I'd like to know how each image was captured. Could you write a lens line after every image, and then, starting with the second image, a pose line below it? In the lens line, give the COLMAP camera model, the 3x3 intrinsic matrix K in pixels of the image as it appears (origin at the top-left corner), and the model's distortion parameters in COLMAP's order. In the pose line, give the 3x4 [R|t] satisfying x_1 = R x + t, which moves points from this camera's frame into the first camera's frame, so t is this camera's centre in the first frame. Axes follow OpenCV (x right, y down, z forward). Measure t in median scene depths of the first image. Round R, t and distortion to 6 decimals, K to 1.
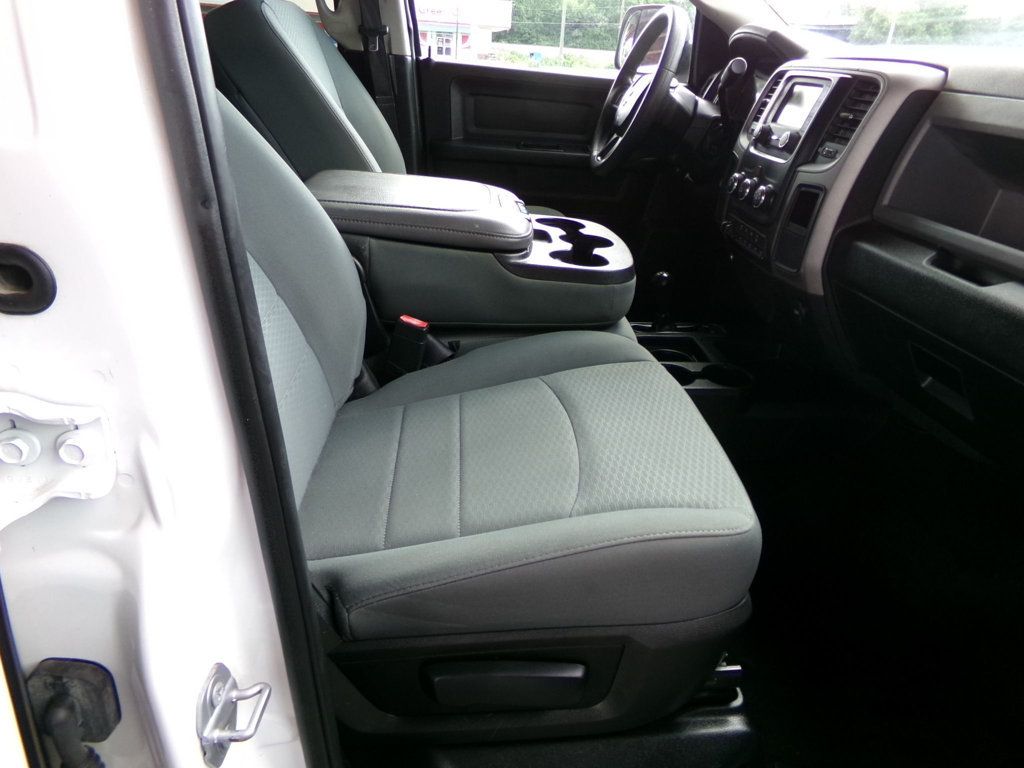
lens RADIAL K [[676.9, 0, 512.0], [0, 676.9, 384.0], [0, 0, 1]] dist [-0.033739, 0.050501]
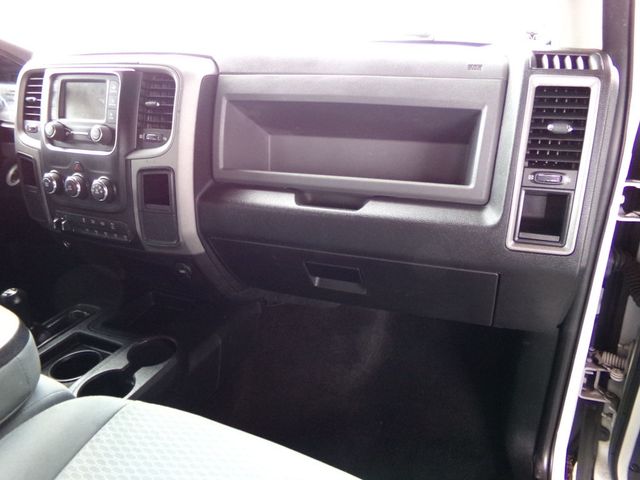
lens RADIAL K [[423.1, 0, 320.0], [0, 423.1, 240.0], [0, 0, 1]] dist [-0.033739, 0.050501]
pose [[0.451313, -0.398045, 0.798672, -0.023674], [0.430604, 0.881052, 0.195775, -0.207023], [-0.781599, 0.255556, 0.569030, 0.424823]]
